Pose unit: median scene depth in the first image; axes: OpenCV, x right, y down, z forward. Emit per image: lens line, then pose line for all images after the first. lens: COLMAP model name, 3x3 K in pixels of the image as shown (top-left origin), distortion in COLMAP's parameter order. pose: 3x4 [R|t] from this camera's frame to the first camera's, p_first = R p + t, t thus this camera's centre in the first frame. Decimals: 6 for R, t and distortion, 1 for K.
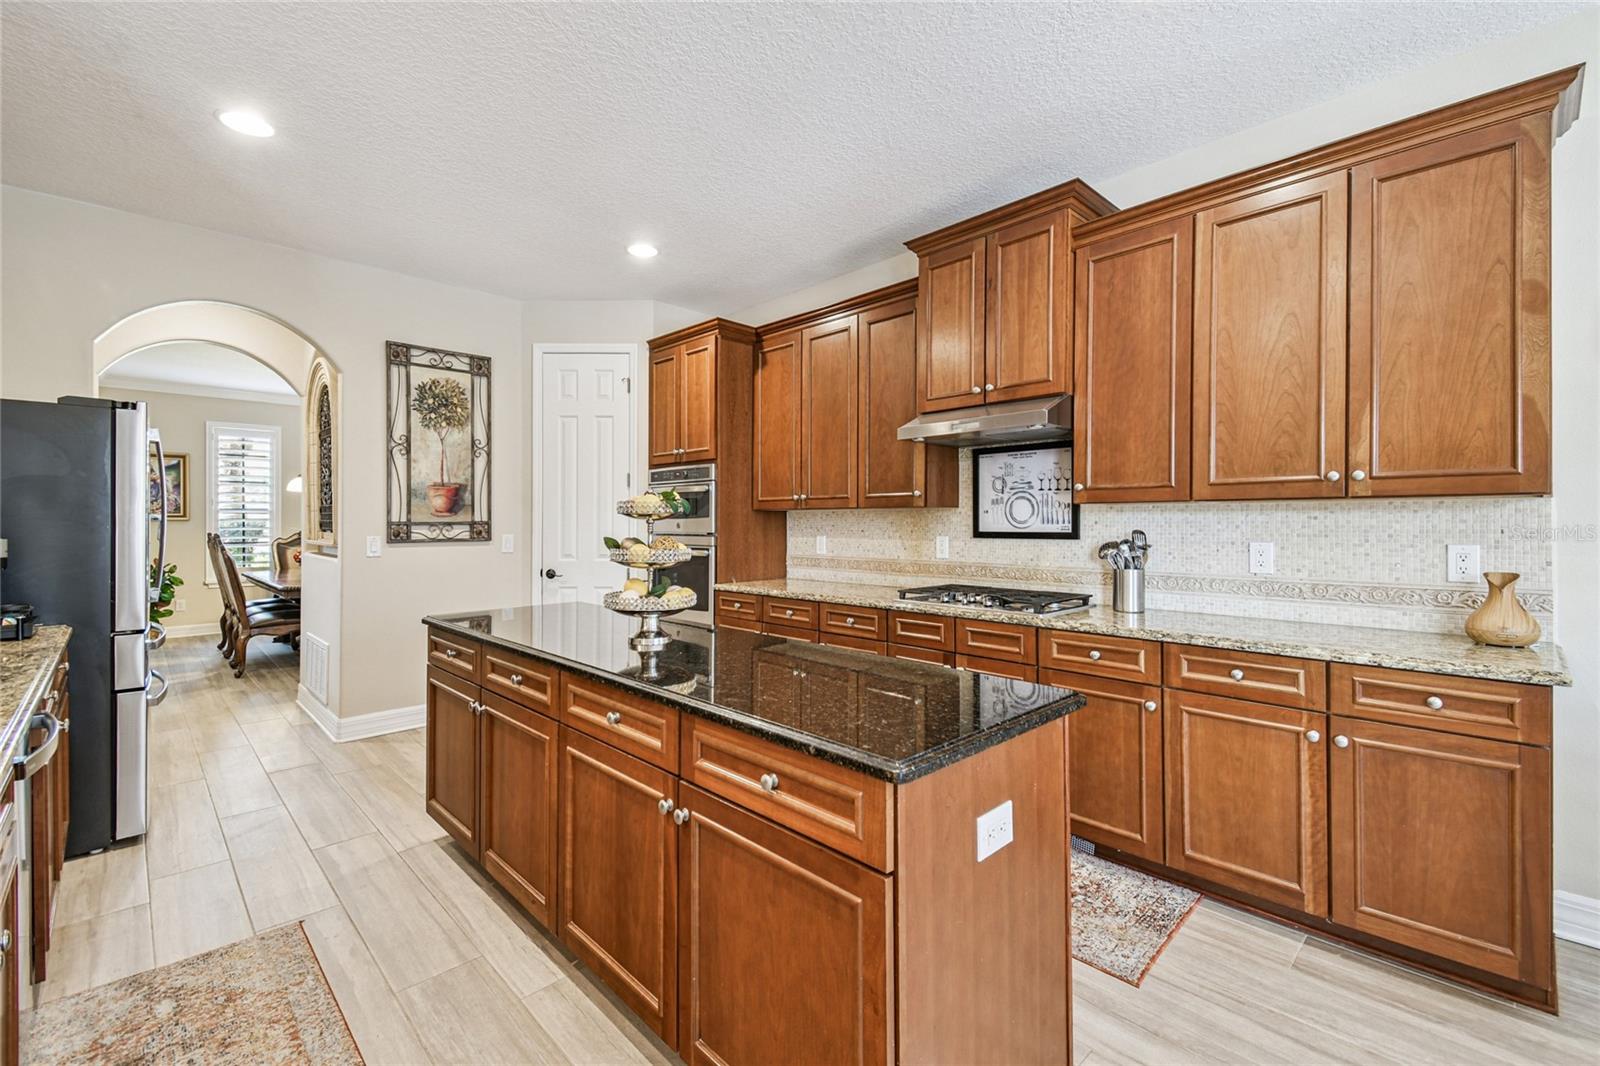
lens RADIAL K [[685.7, 0, 777.3], [0, 685.7, 529.3], [0, 0, 1]] dist [0.037802, -0.014825]
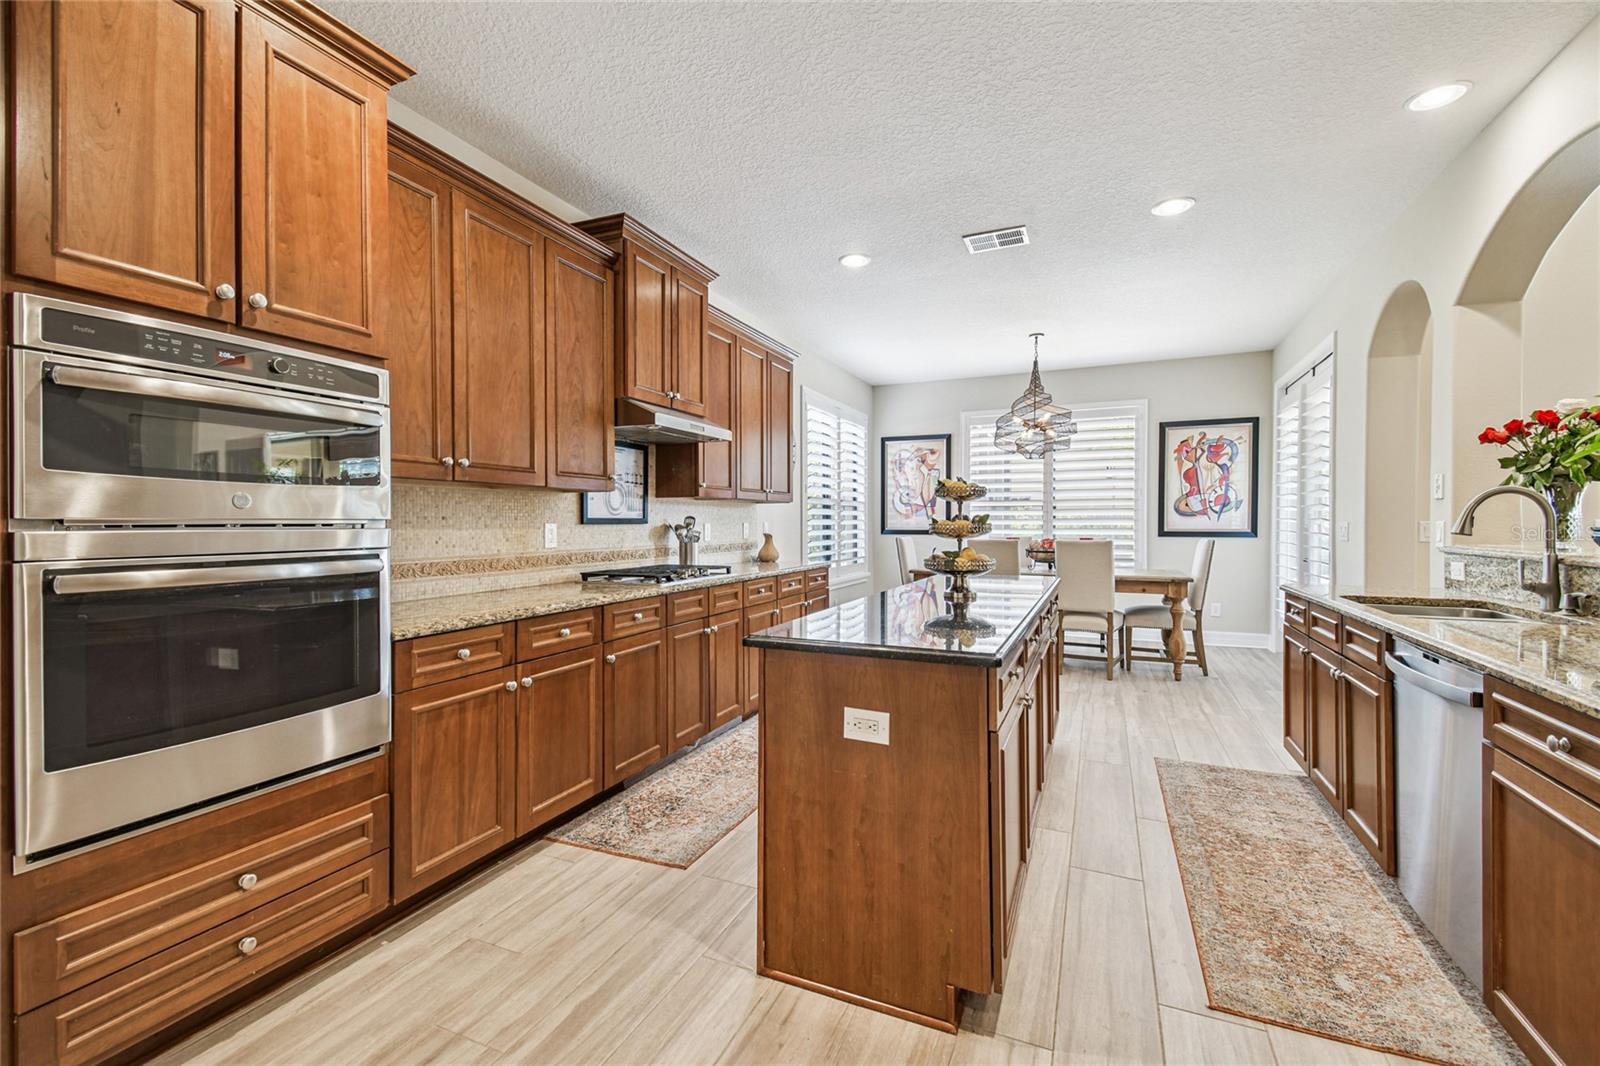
lens RADIAL K [[685.7, 0, 833.4], [0, 685.7, 528.1], [0, 0, 1]] dist [0.037802, -0.014825]
pose [[-0.425082, -0.004156, 0.905145, -1.046299], [0.014116, 0.999837, 0.011220, 0.015685], [-0.905045, 0.017546, -0.424954, 1.476888]]
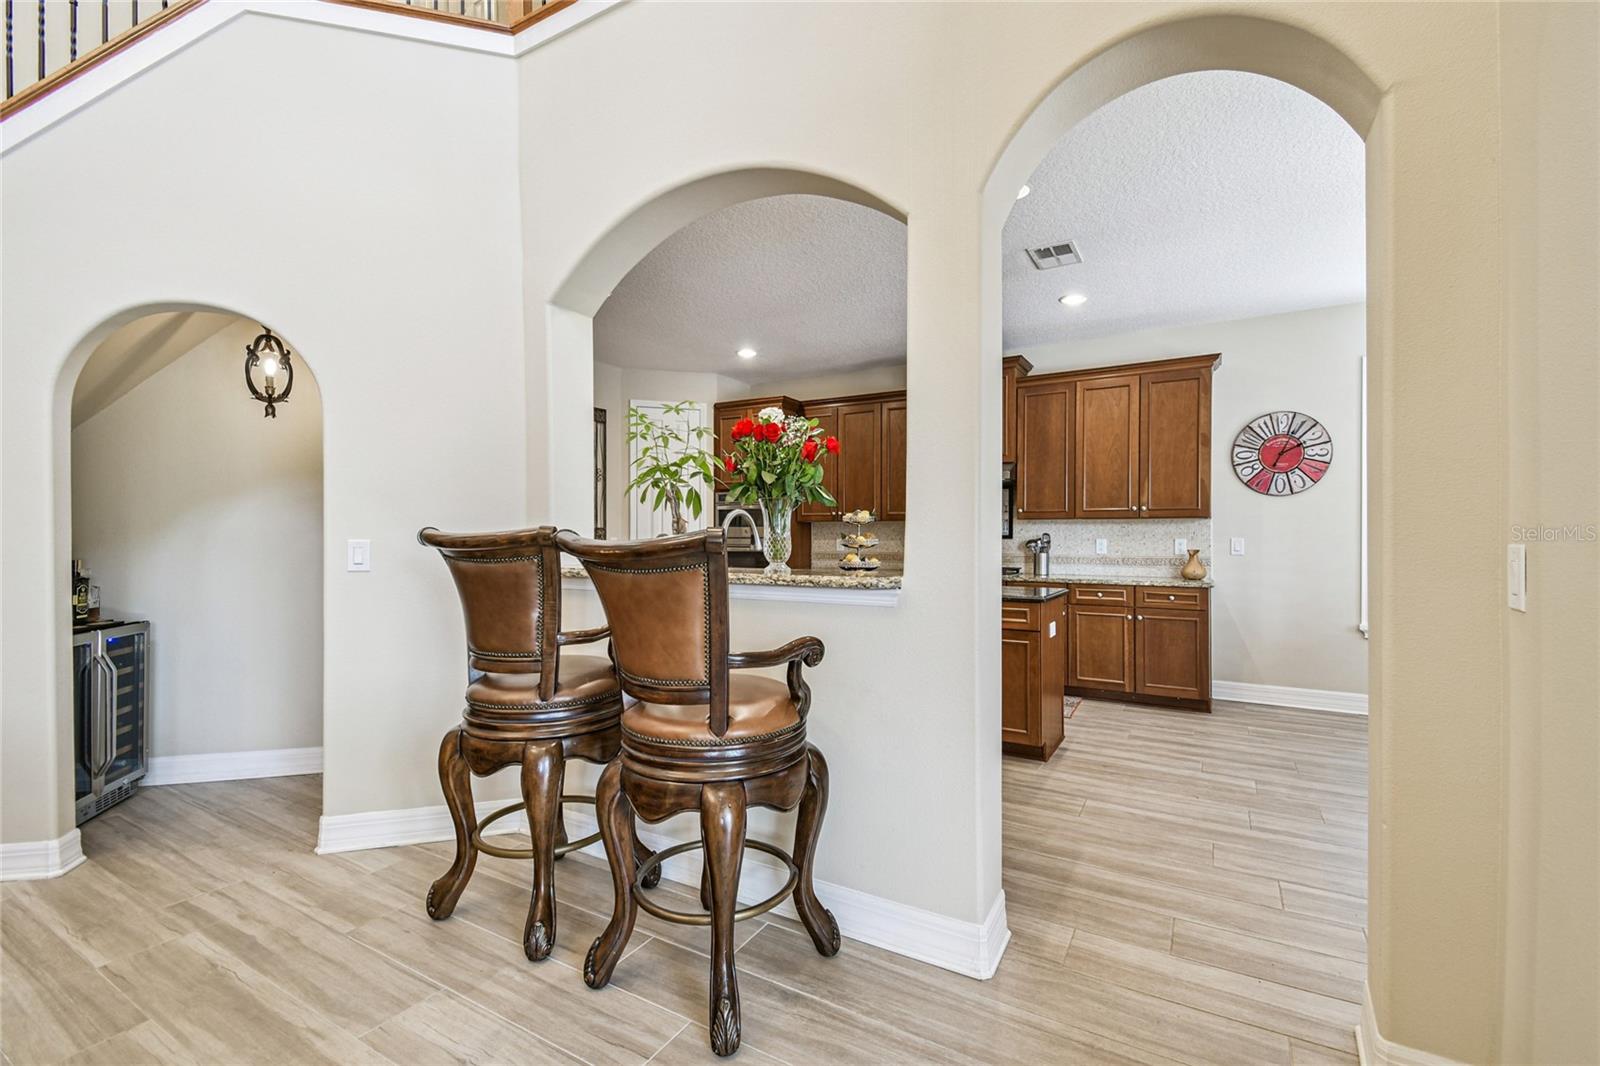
lens RADIAL K [[685.7, 0, 786.3], [0, 685.7, 546.0], [0, 0, 1]] dist [0.037802, -0.014825]
pose [[0.965294, 0.001633, 0.261161, -0.772204], [-0.001910, 0.999998, 0.000806, 0.040663], [-0.261159, -0.001276, 0.965295, -0.767650]]
